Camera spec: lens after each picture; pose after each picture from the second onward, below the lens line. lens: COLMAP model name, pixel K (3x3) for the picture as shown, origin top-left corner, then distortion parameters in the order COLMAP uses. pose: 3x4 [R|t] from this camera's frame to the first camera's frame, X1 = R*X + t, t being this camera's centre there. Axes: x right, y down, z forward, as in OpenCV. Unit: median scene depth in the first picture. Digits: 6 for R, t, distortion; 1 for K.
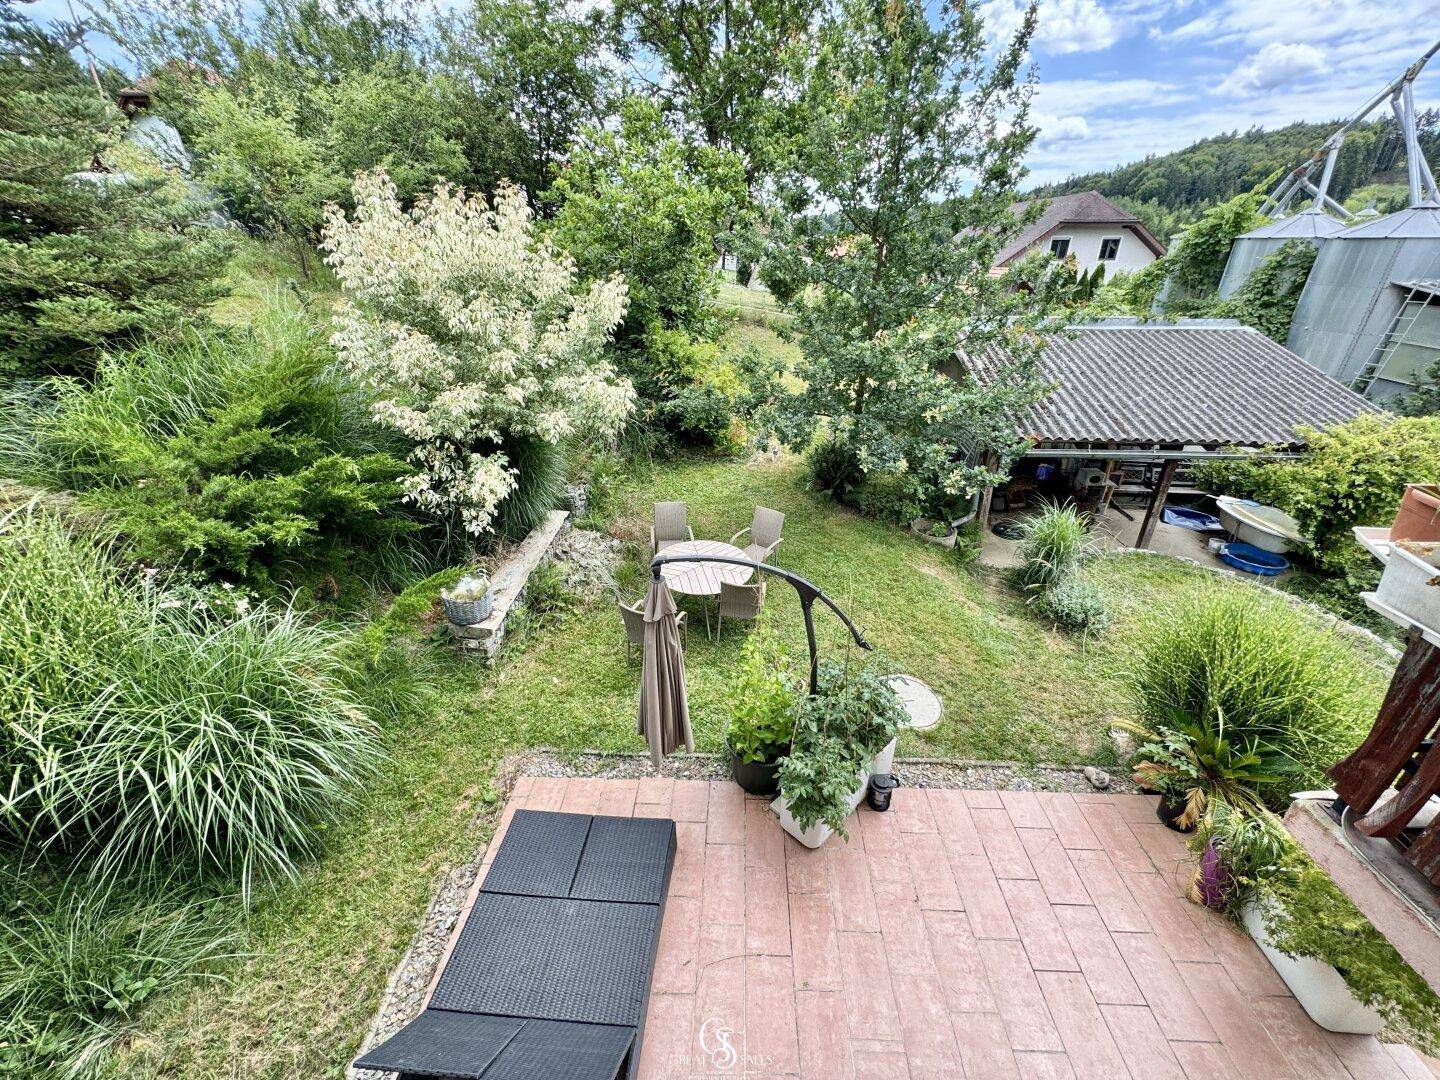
lens RADIAL K [[578.8, 0, 716.9], [0, 578.8, 543.1], [0, 0, 1]] dist [-0.000427, -0.000625]
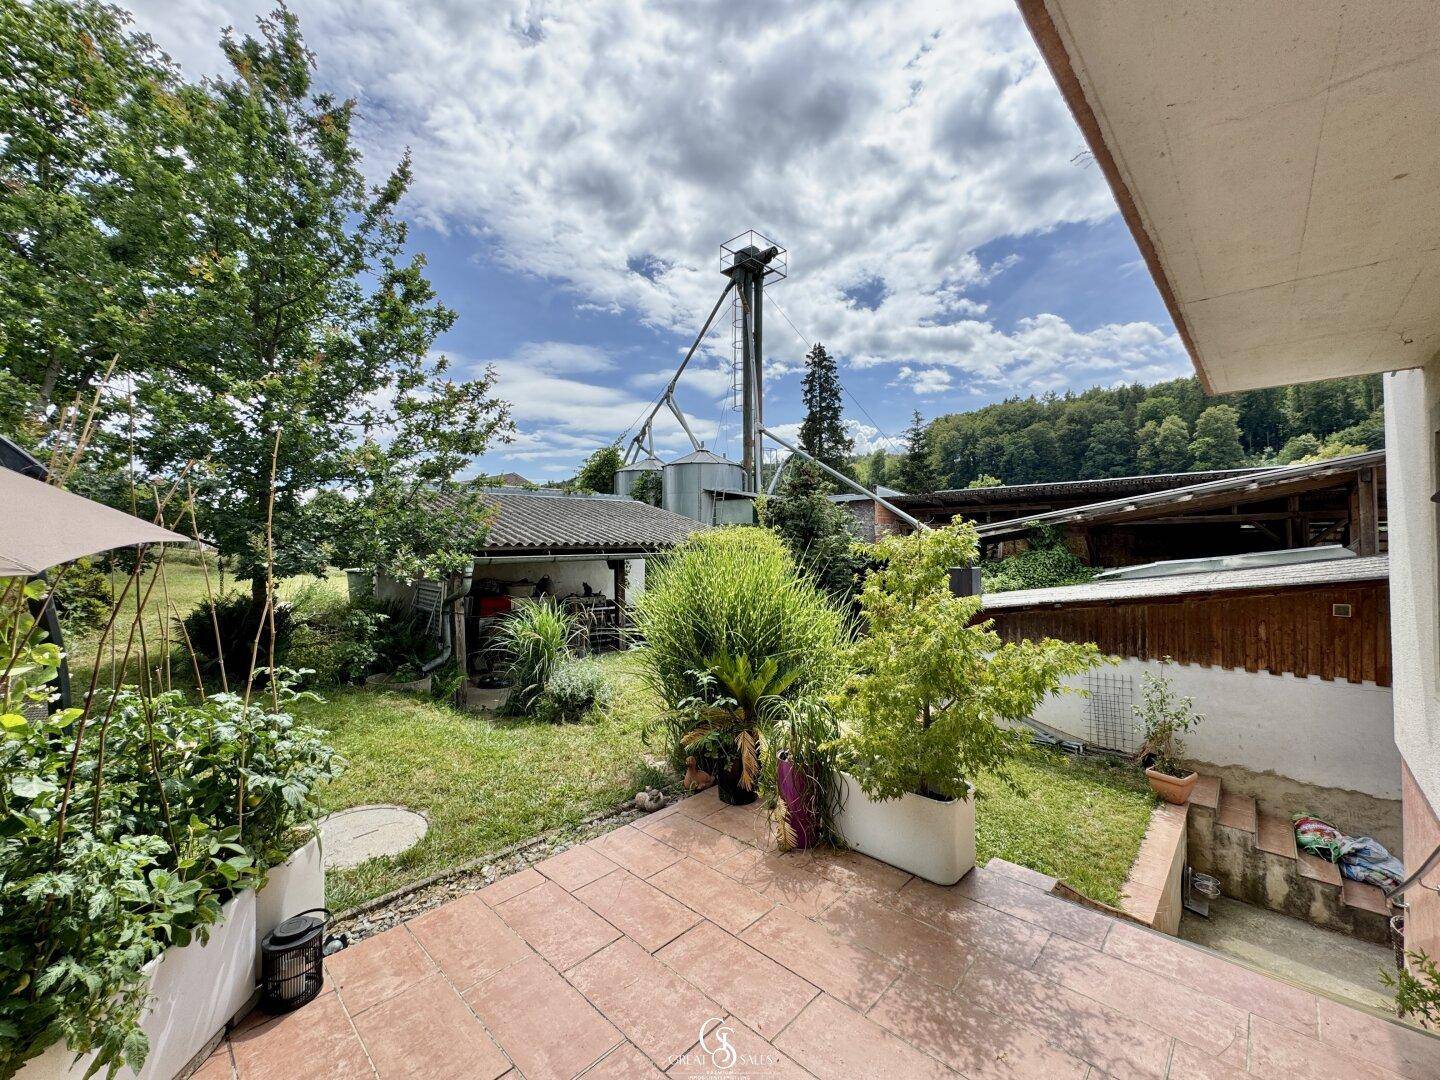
lens RADIAL K [[578.8, 0, 721.2], [0, 578.8, 533.4], [0, 0, 1]] dist [-0.000427, -0.000625]
pose [[0.662329, 0.014399, 0.749074, 0.162266], [0.341797, 0.883901, -0.319207, 0.390810], [-0.666704, 0.467451, 0.580512, 0.366046]]
